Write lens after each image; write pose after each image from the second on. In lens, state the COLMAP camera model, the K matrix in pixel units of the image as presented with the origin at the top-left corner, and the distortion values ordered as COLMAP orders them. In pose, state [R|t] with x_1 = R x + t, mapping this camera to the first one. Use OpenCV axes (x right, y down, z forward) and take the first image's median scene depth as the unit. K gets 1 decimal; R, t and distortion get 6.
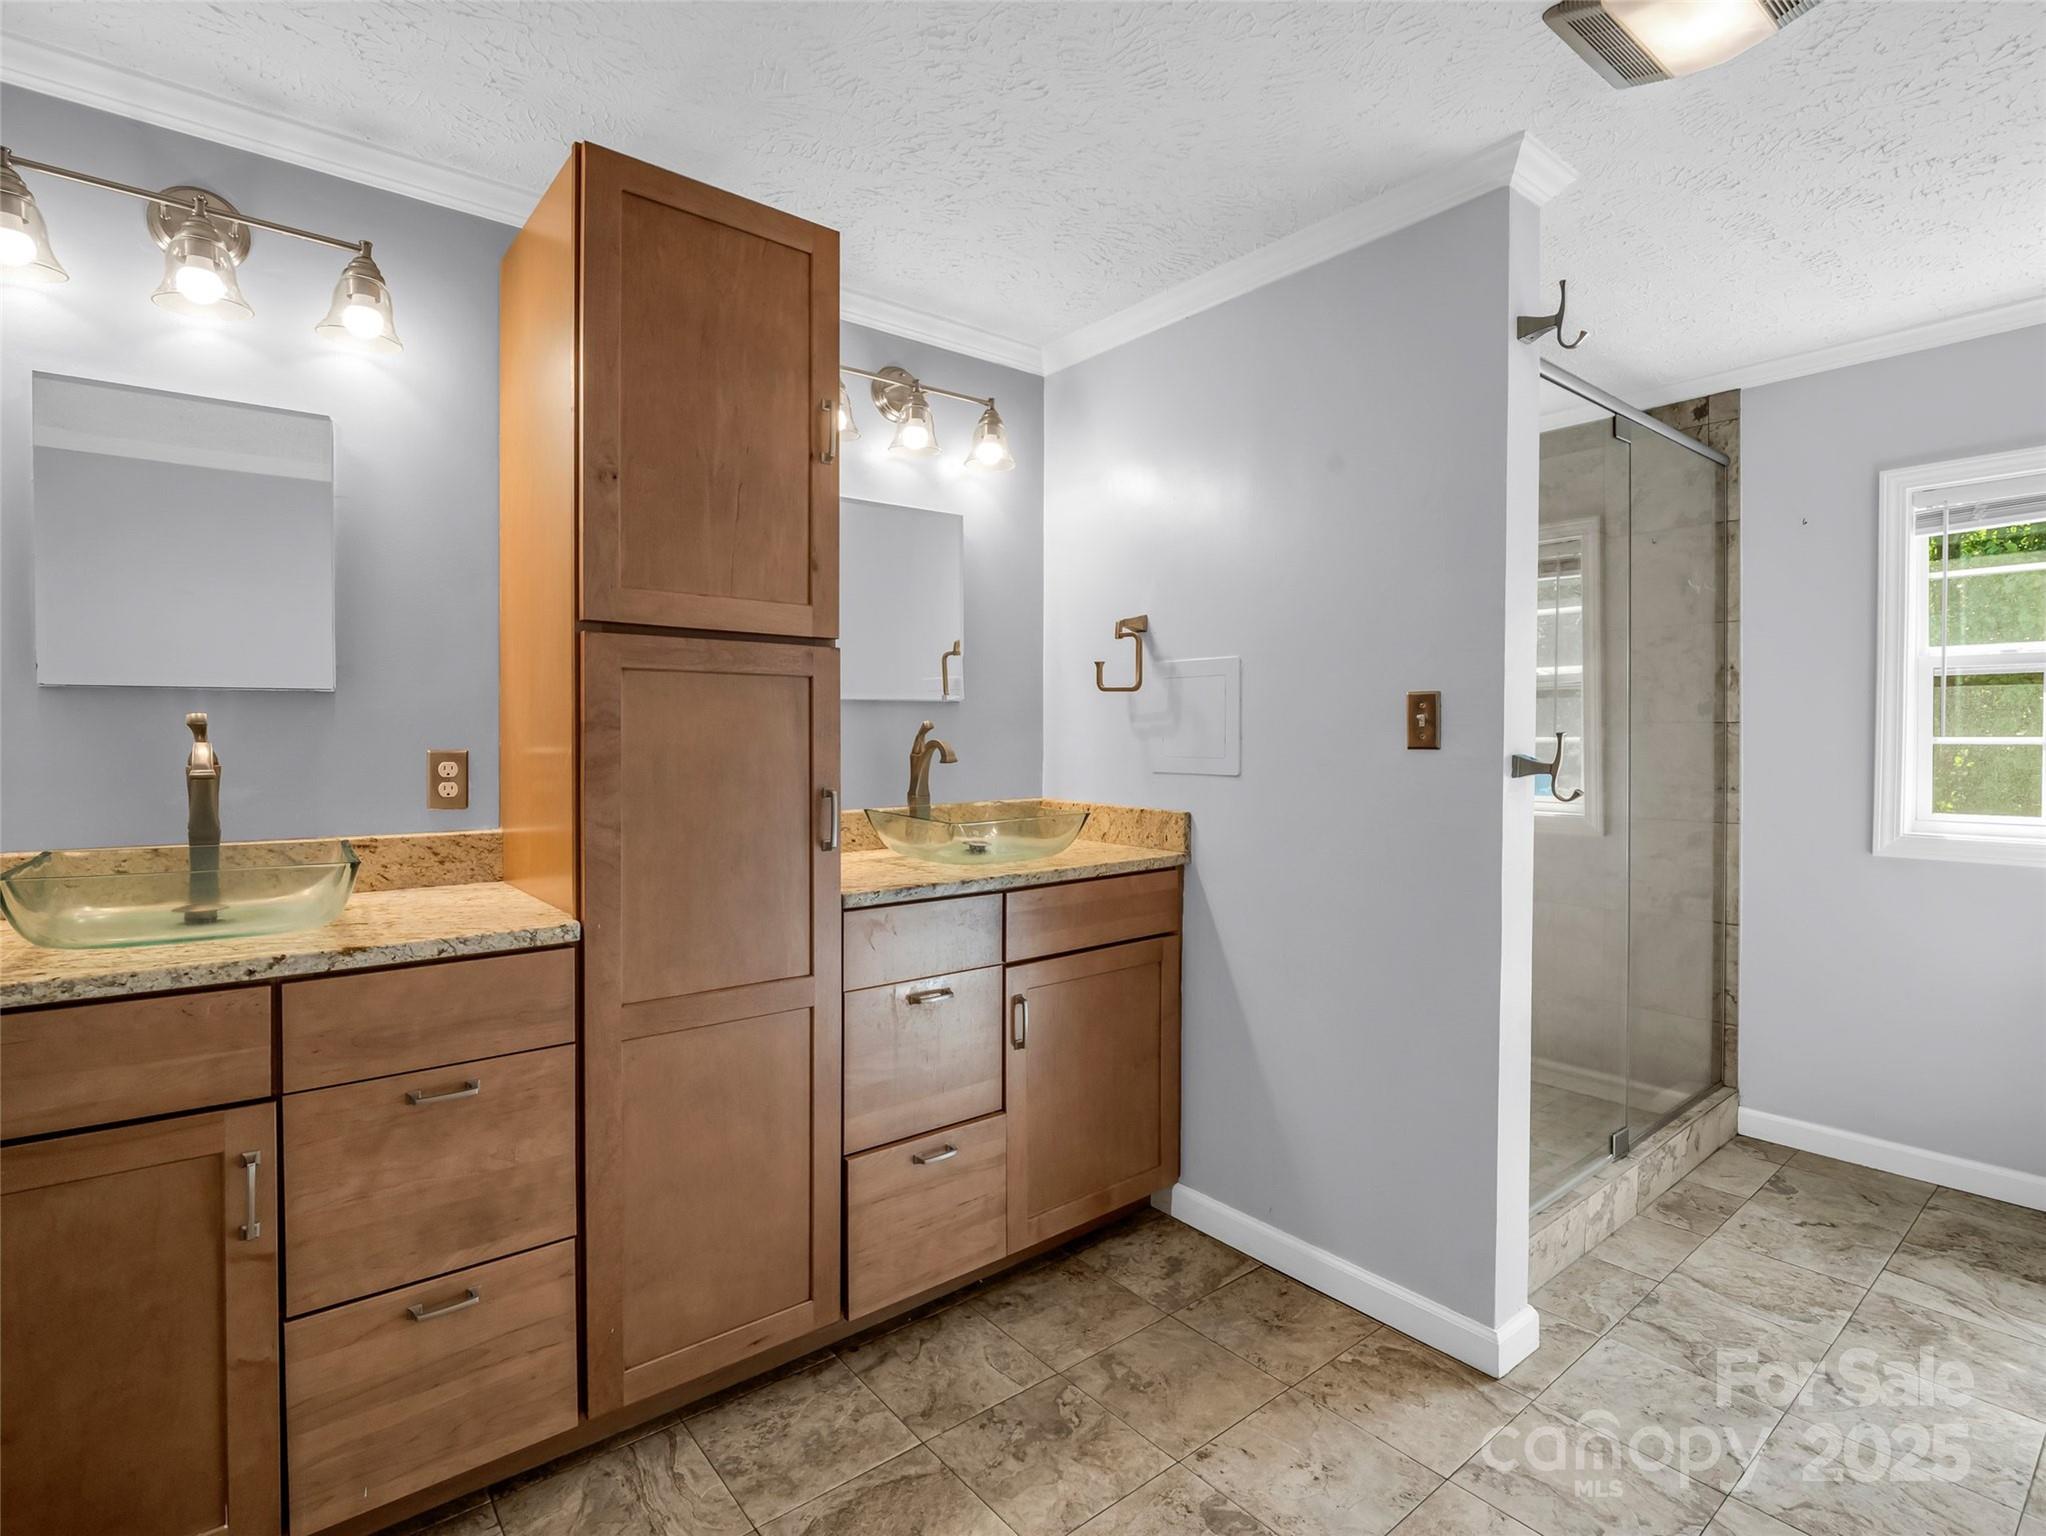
lens RADIAL K [[1007.0, 0, 1031.4], [0, 1007.0, 754.6], [0, 0, 1]] dist [-0.004670, 0.000471]
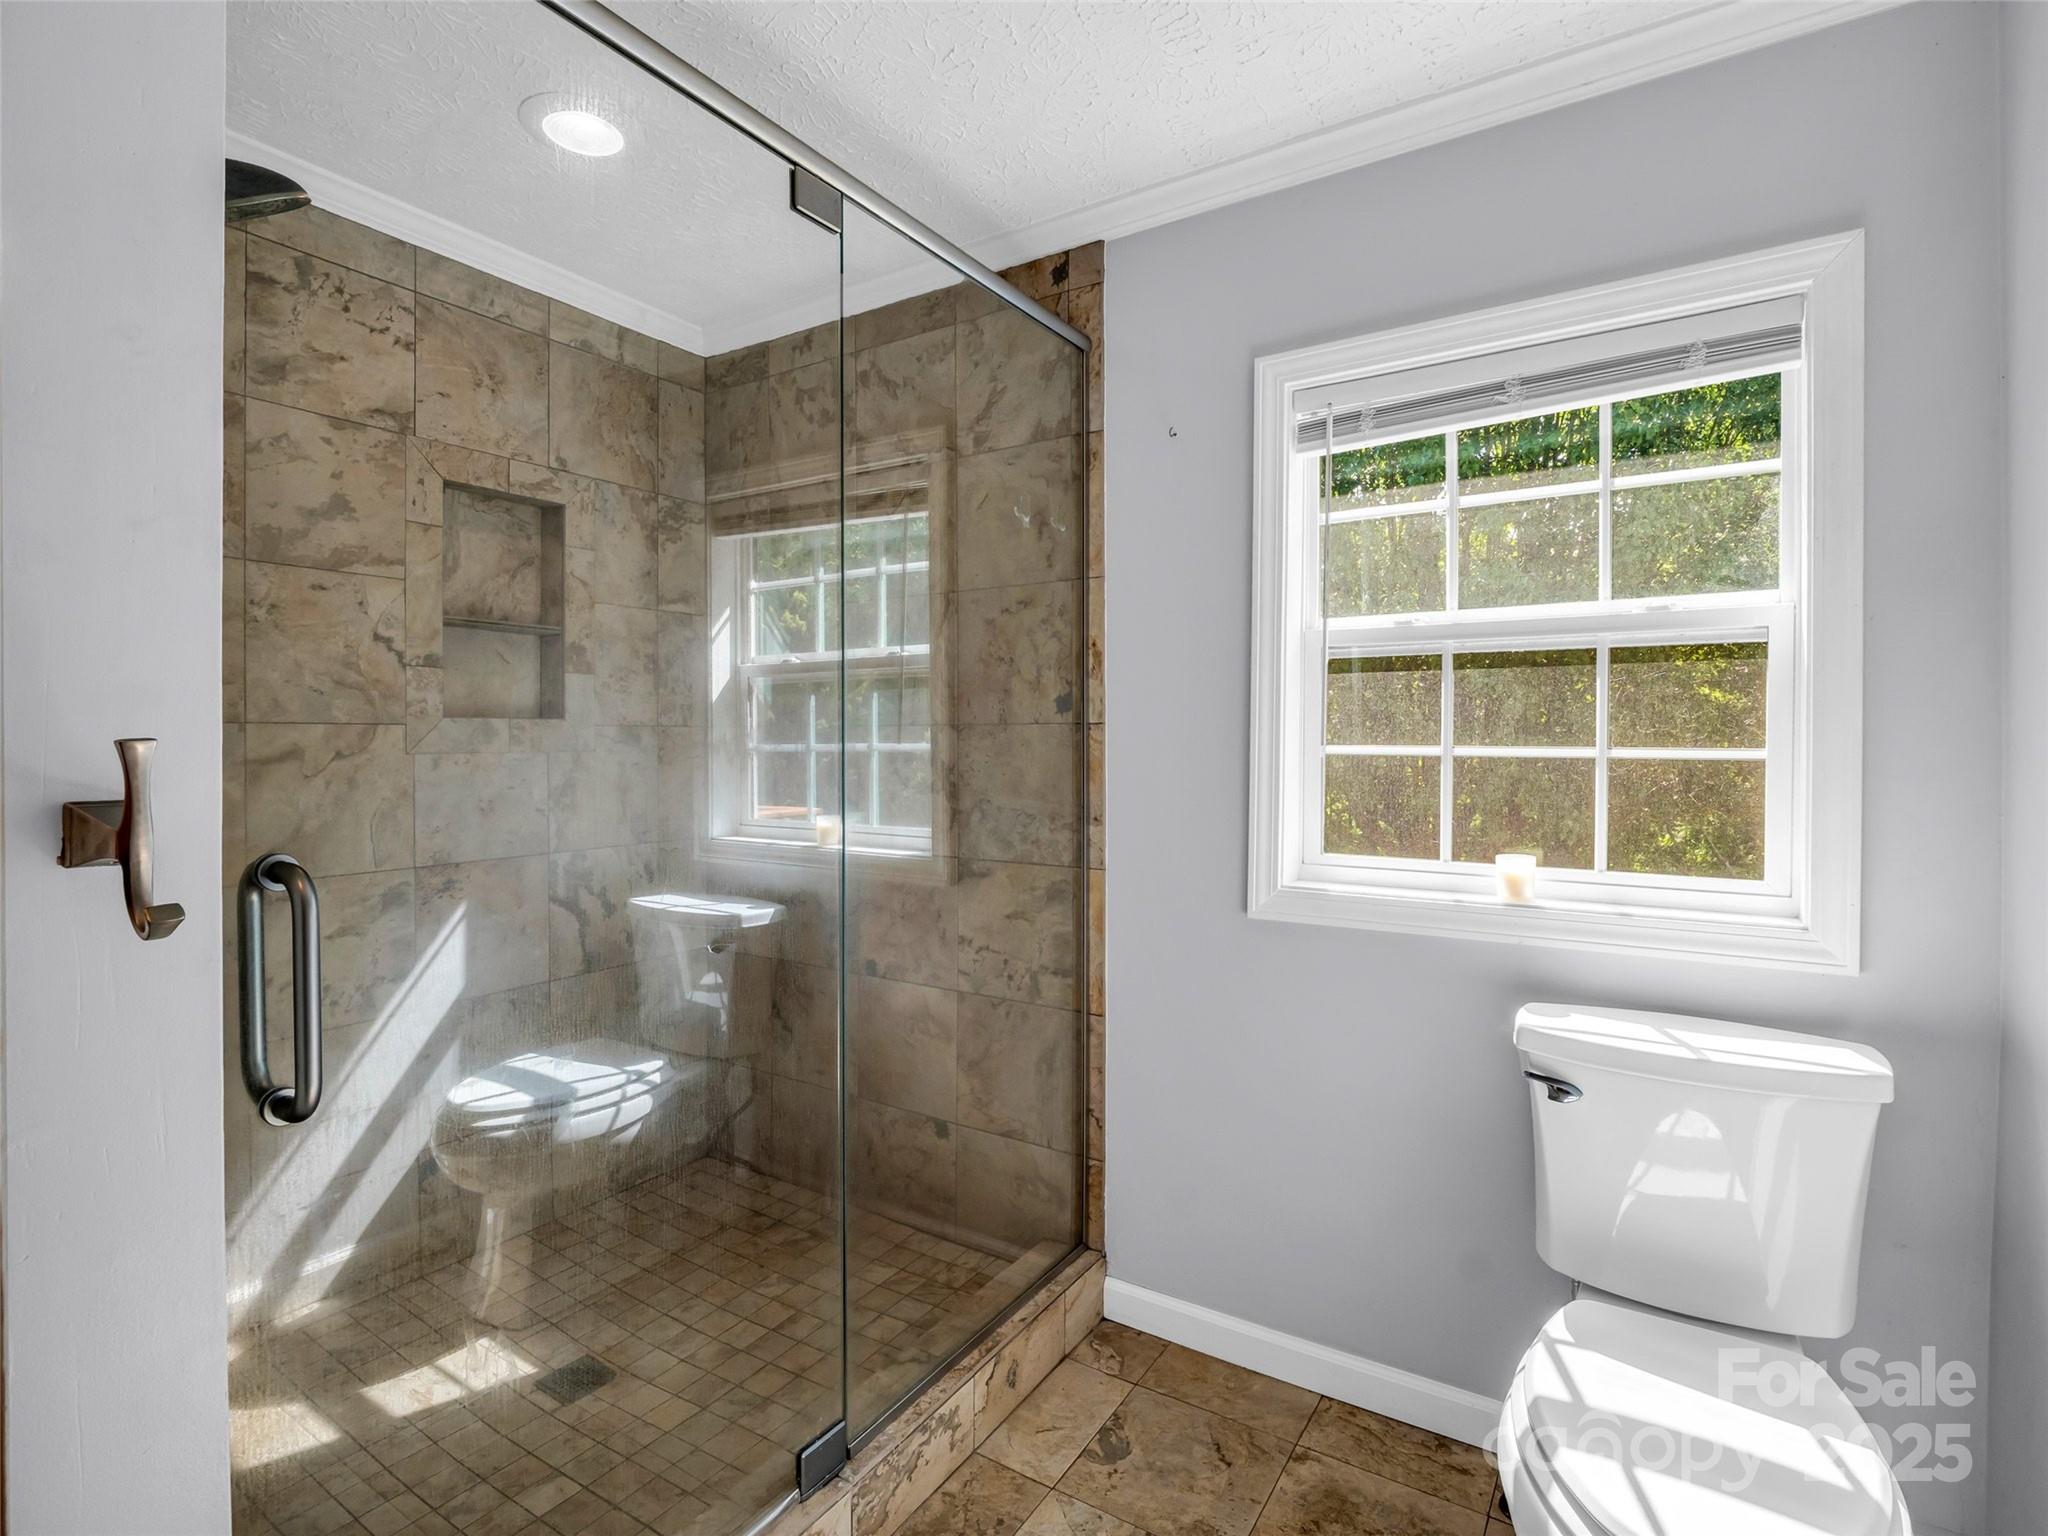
lens RADIAL K [[1008.0, 0, 1017.0], [0, 1008.0, 761.8], [0, 0, 1]] dist [-0.004670, 0.000471]
pose [[0.953258, -0.007454, 0.302066, 0.437628], [0.005845, 0.999964, 0.006230, -0.010113], [-0.302101, -0.004173, 0.953267, 0.356088]]
